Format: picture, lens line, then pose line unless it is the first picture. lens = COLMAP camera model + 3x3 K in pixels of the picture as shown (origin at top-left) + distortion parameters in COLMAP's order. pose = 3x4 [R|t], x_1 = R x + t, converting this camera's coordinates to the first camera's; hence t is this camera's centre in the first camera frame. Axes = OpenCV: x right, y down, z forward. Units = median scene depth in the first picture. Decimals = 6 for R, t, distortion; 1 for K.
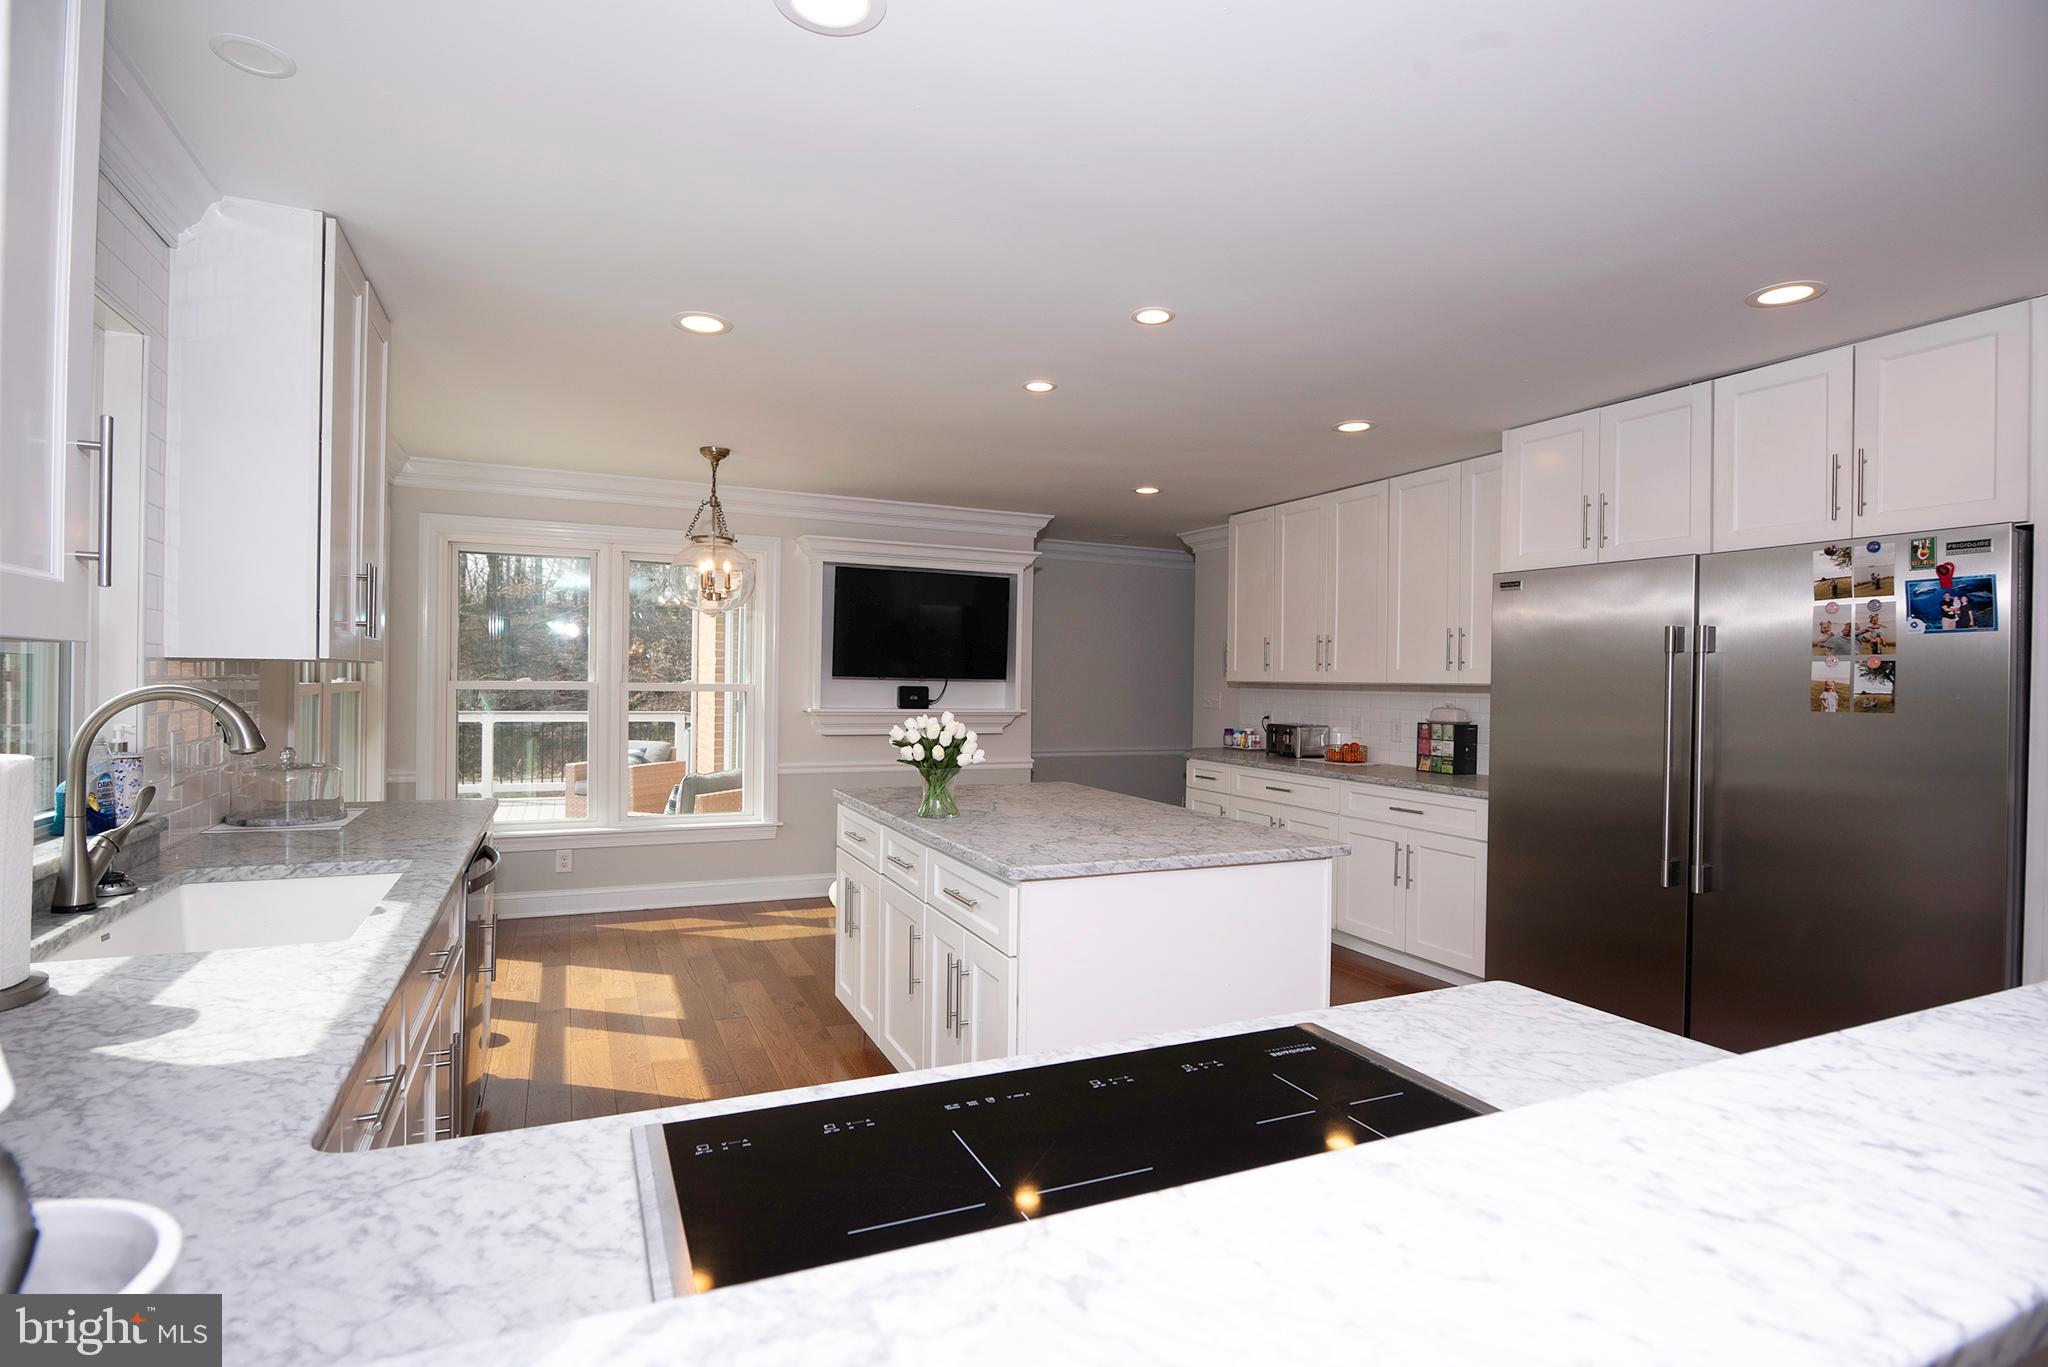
lens RADIAL K [[1030.9, 0, 1024.0], [0, 1030.9, 683.5], [0, 0, 1]] dist [-0.011784, -0.000319]
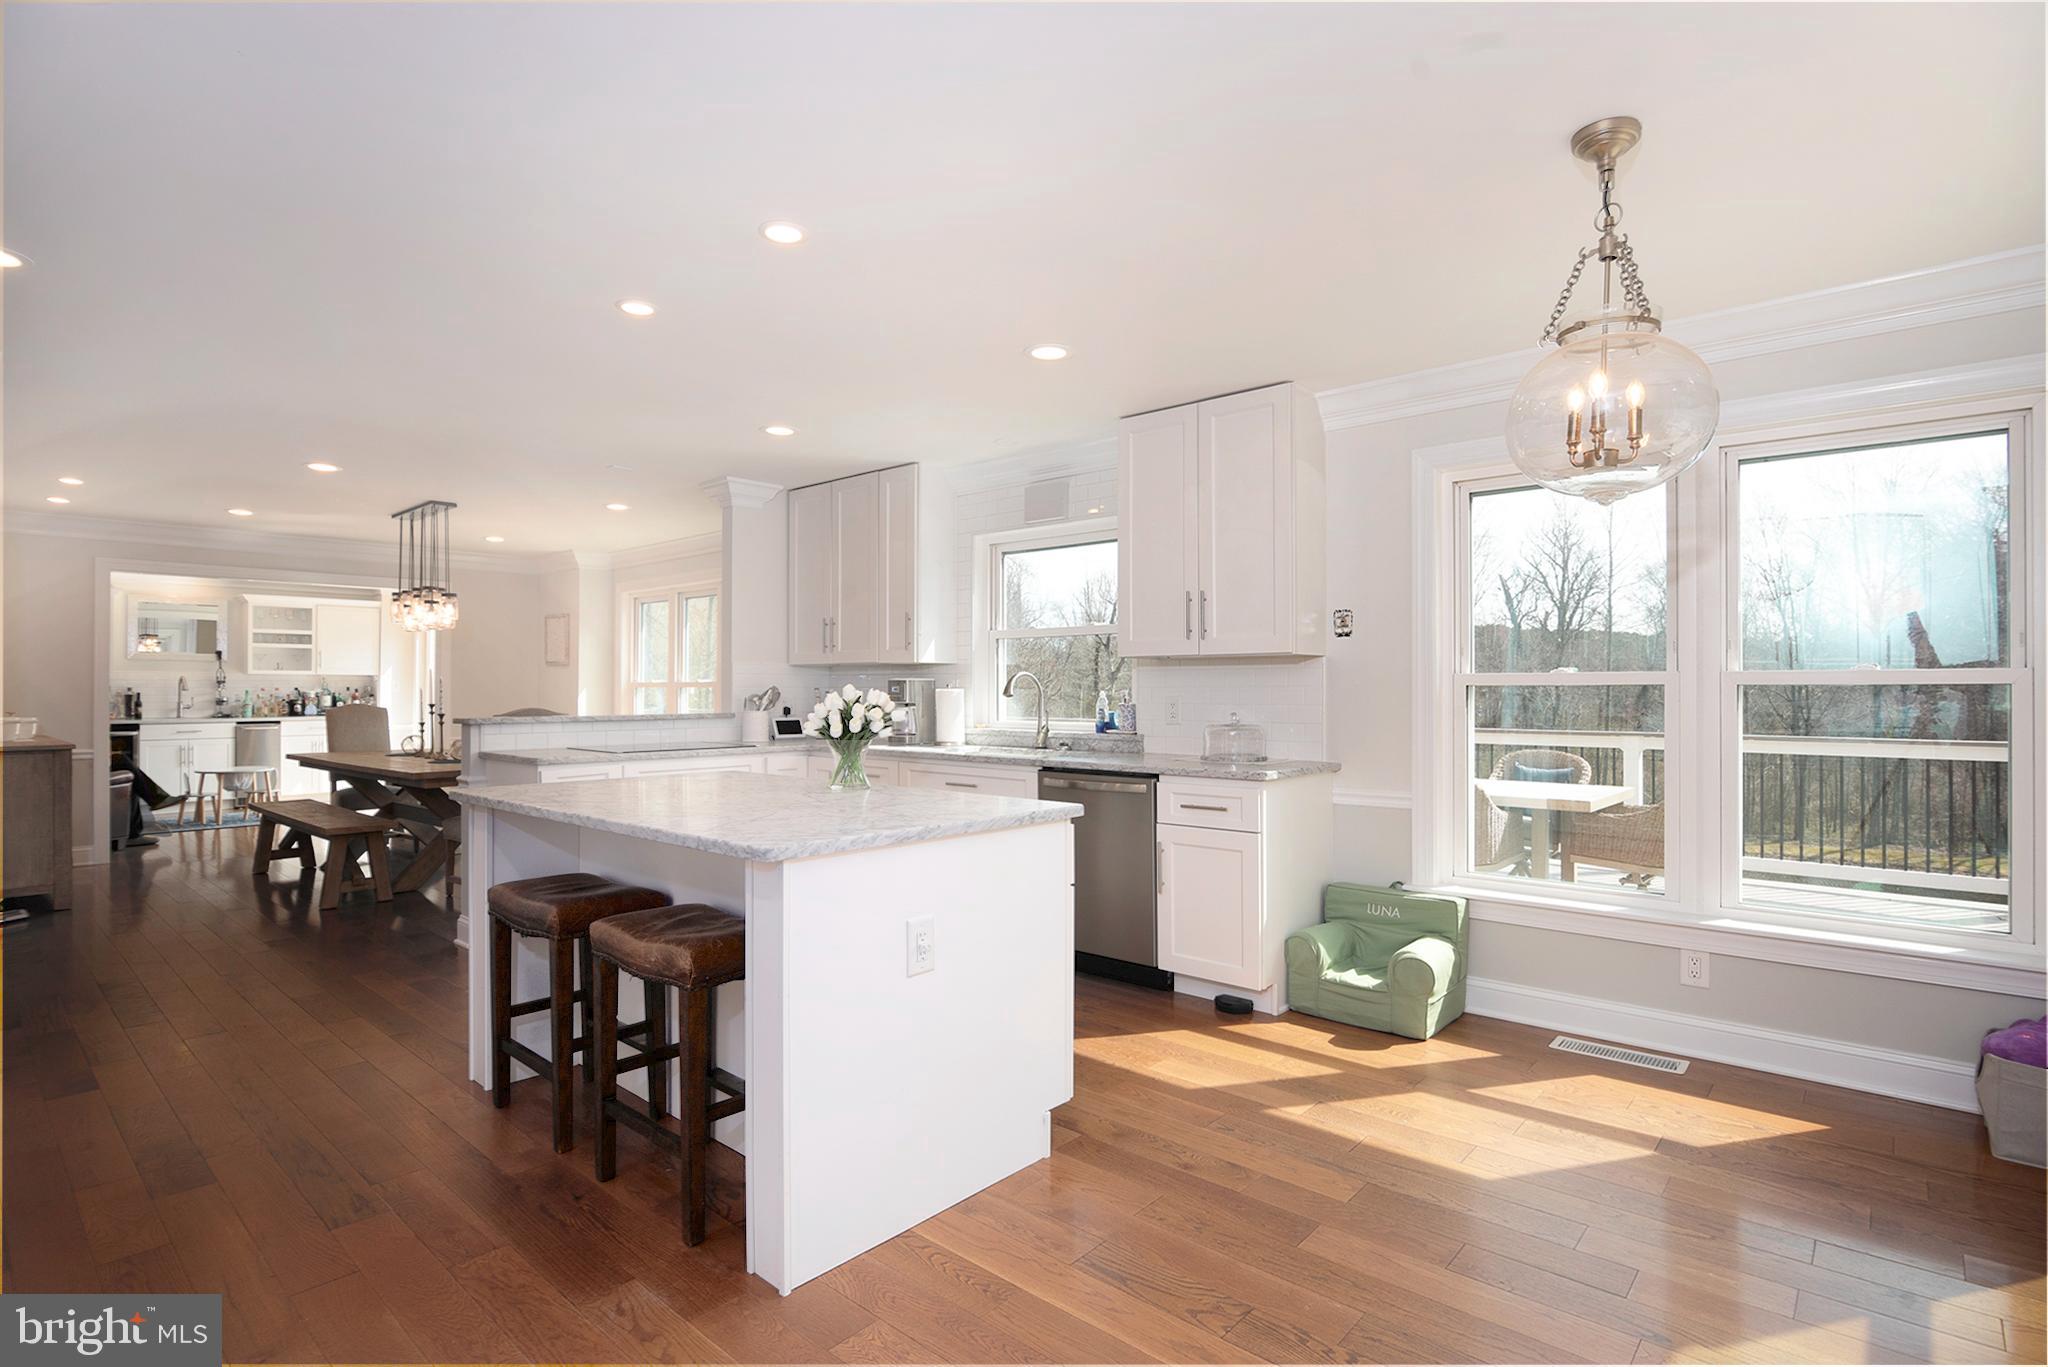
lens RADIAL K [[1030.9, 0, 1024.0], [0, 1030.9, 683.5], [0, 0, 1]] dist [-0.011784, -0.000319]
pose [[-0.913442, -0.010758, -0.406827, 0.139406], [-0.011961, 0.999928, 0.000414, 0.010883], [0.406794, 0.005244, -0.913505, 1.543691]]
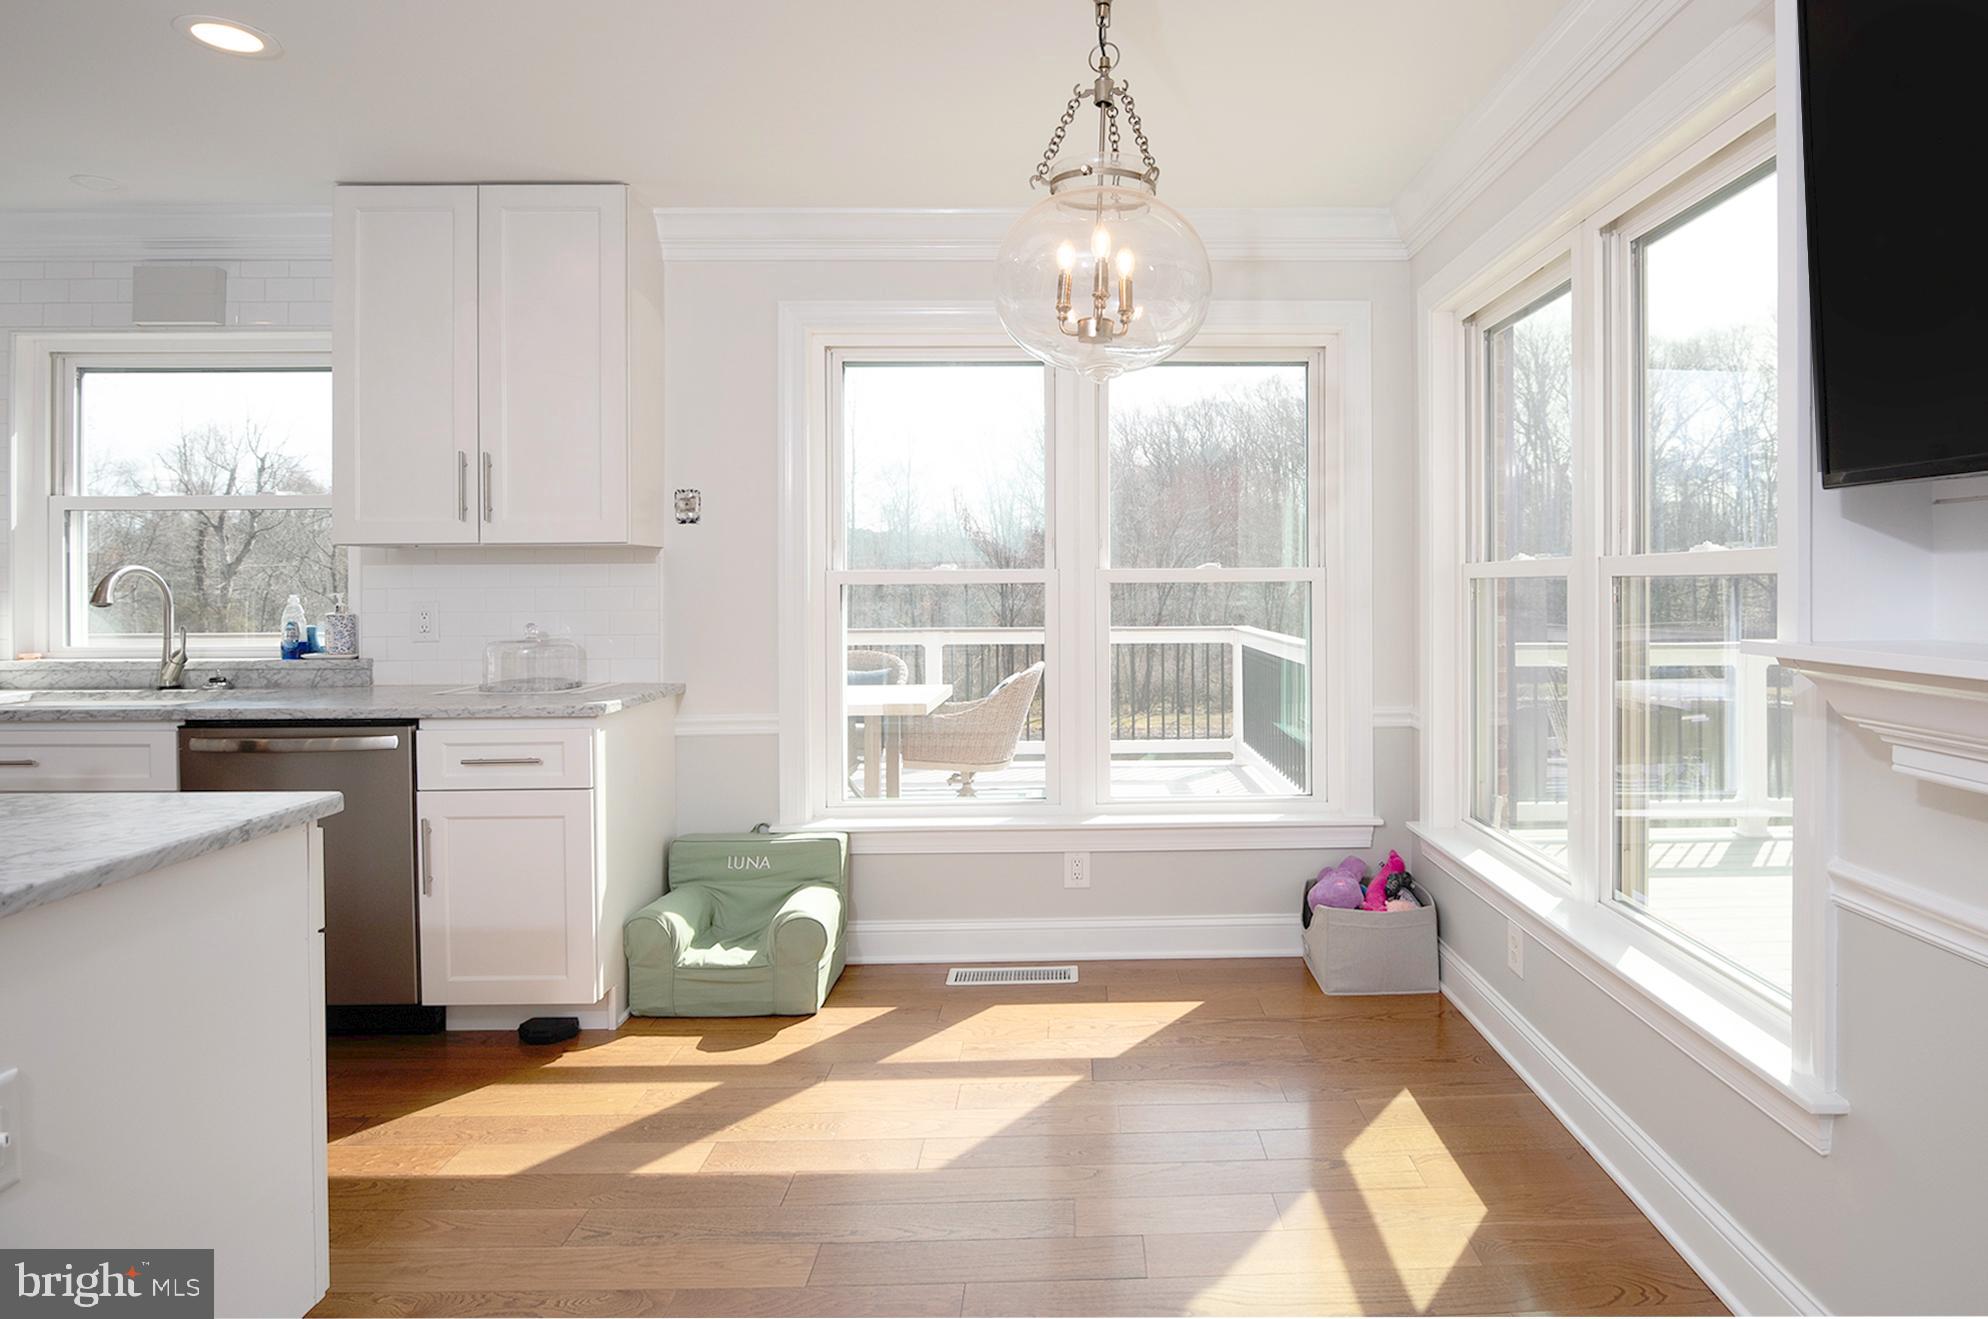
lens RADIAL K [[1031.3, 0, 999.9], [0, 1031.3, 575.4], [0, 0, 1]] dist [-0.011619, -0.000328]
pose [[-0.370484, -0.007893, -0.928805, 0.101762], [-0.005258, 0.999966, -0.006400, 0.006346], [0.928824, 0.002512, -0.370513, 1.304928]]
